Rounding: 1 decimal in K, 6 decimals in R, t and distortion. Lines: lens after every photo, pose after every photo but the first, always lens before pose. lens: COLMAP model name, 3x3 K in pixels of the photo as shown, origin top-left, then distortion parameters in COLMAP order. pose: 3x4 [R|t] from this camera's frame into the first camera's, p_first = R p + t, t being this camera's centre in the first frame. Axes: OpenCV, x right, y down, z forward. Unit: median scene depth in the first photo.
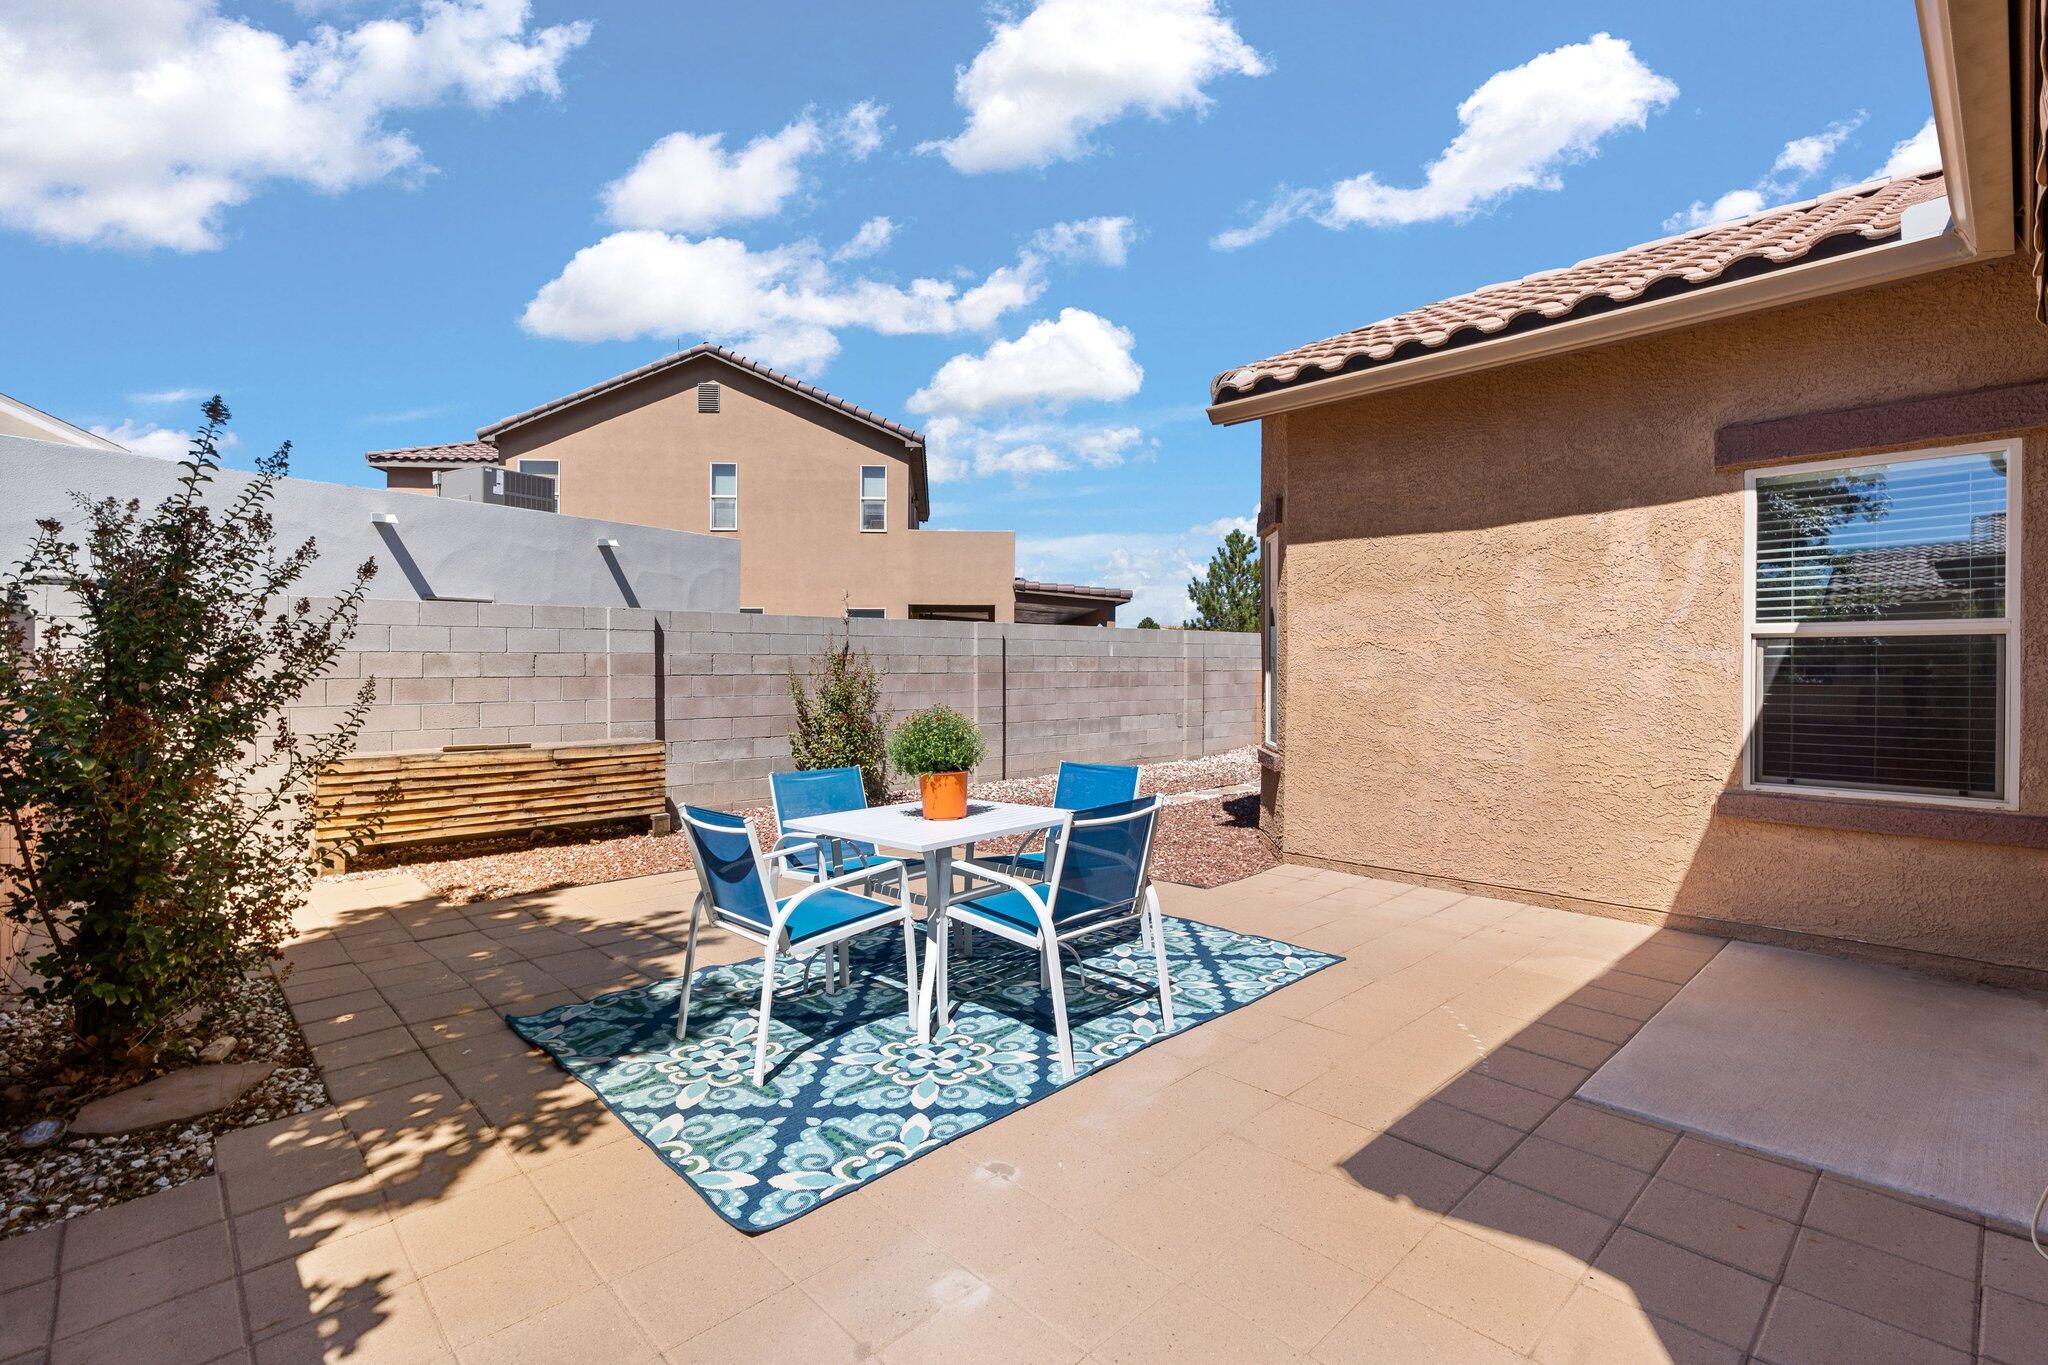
lens RADIAL K [[934.6, 0, 1031.9], [0, 934.6, 672.7], [0, 0, 1]] dist [-0.010985, 0.003097]
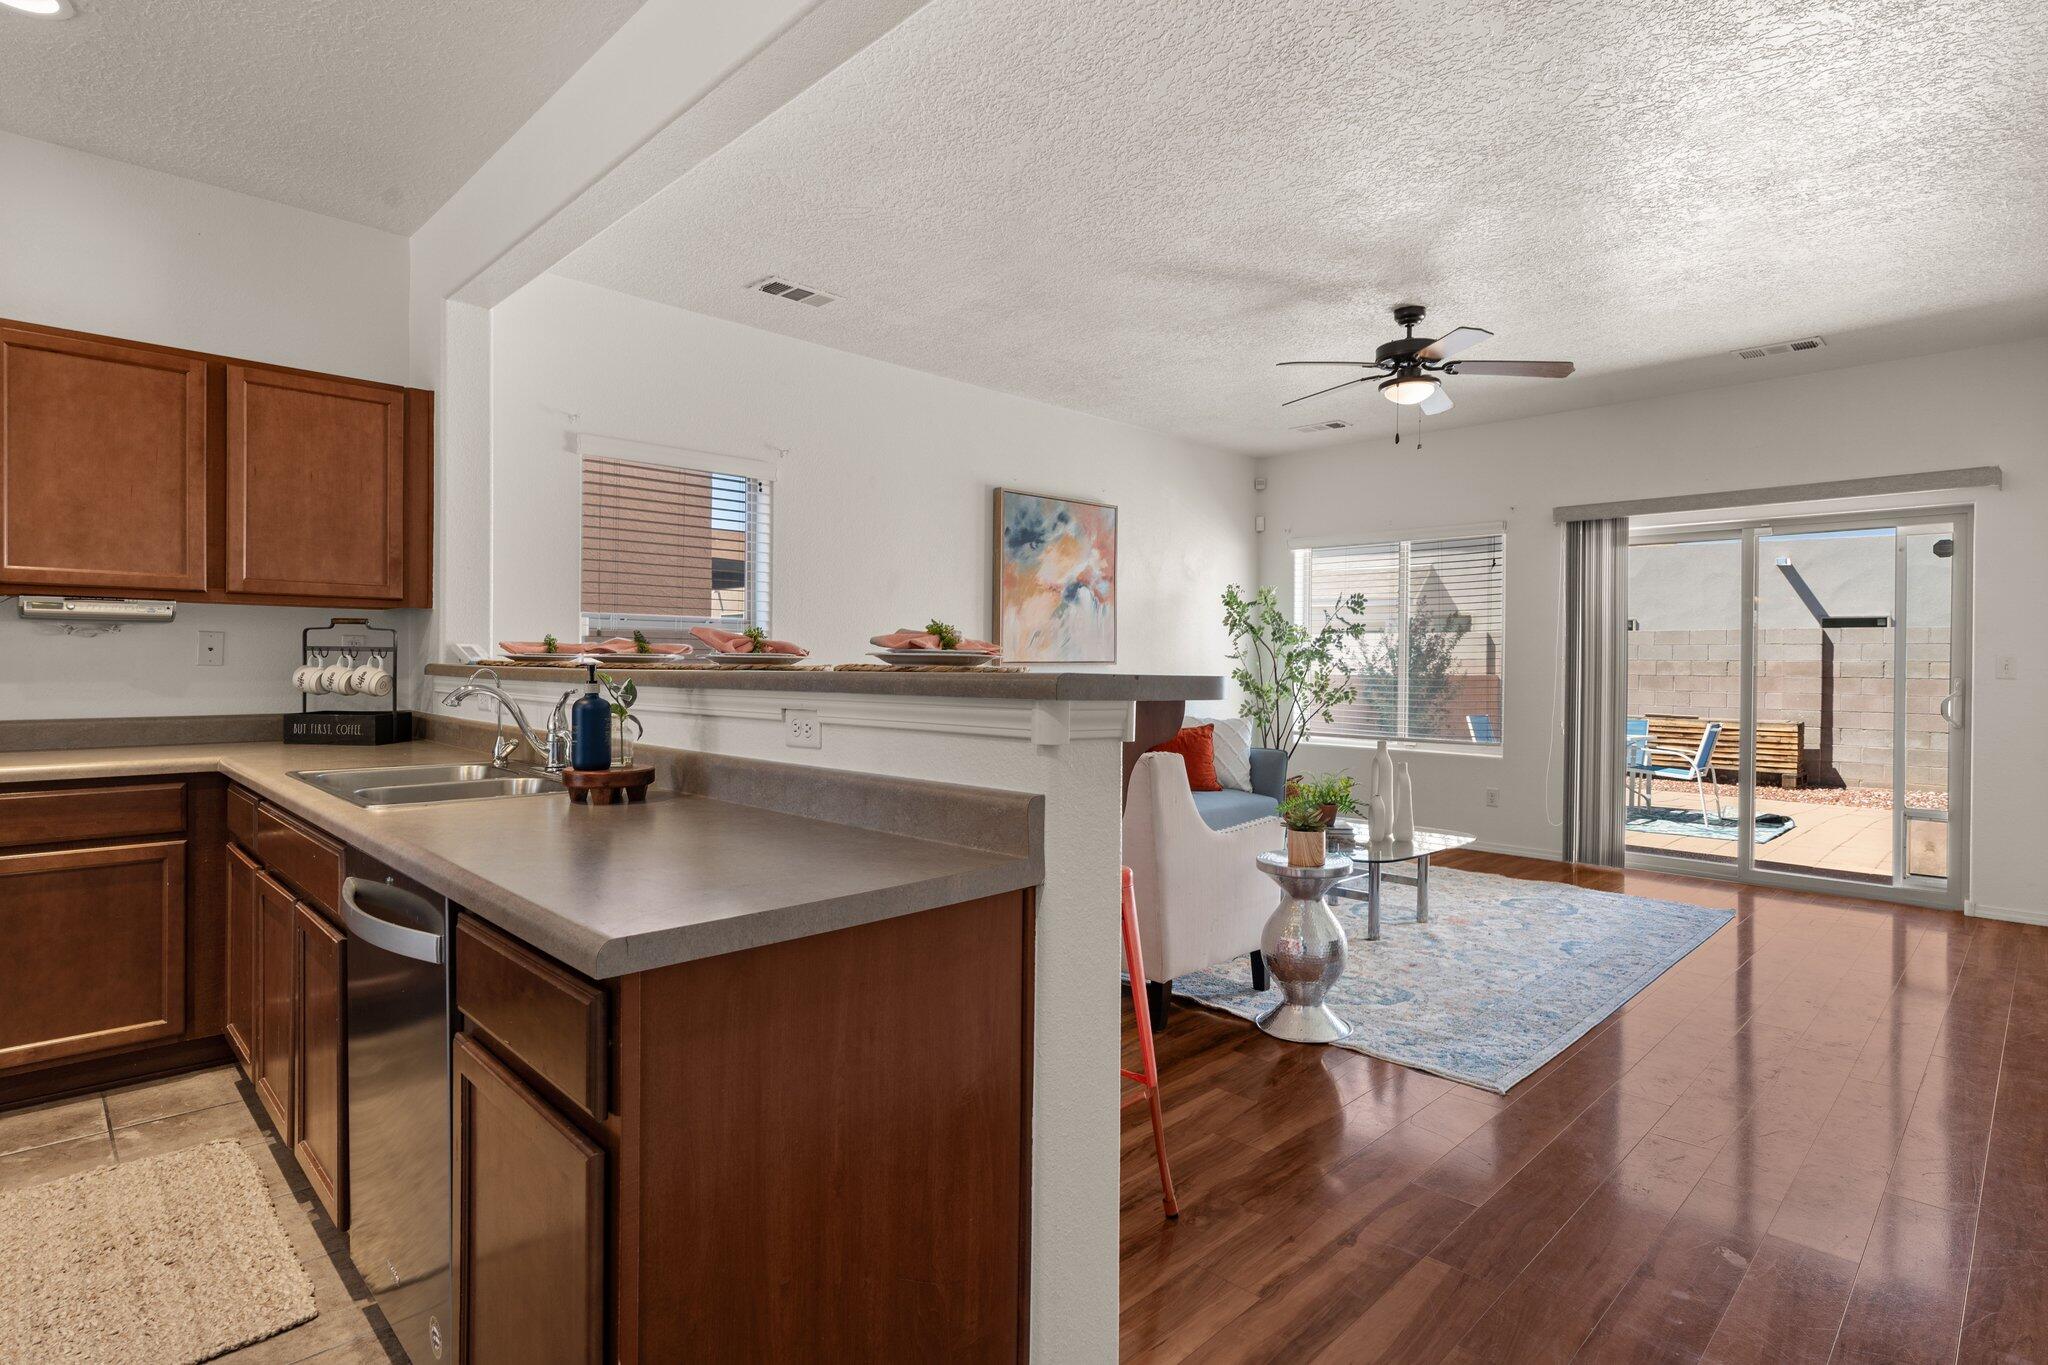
lens RADIAL K [[1045.4, 0, 1037.0], [0, 1045.4, 663.0], [0, 0, 1]] dist [-0.004524, 0.001108]
pose [[0.020366, 0.001220, -0.999792, 1.057404], [-0.017574, 0.999845, 0.000862, 0.000612], [0.999638, 0.017553, 0.020385, -0.167894]]
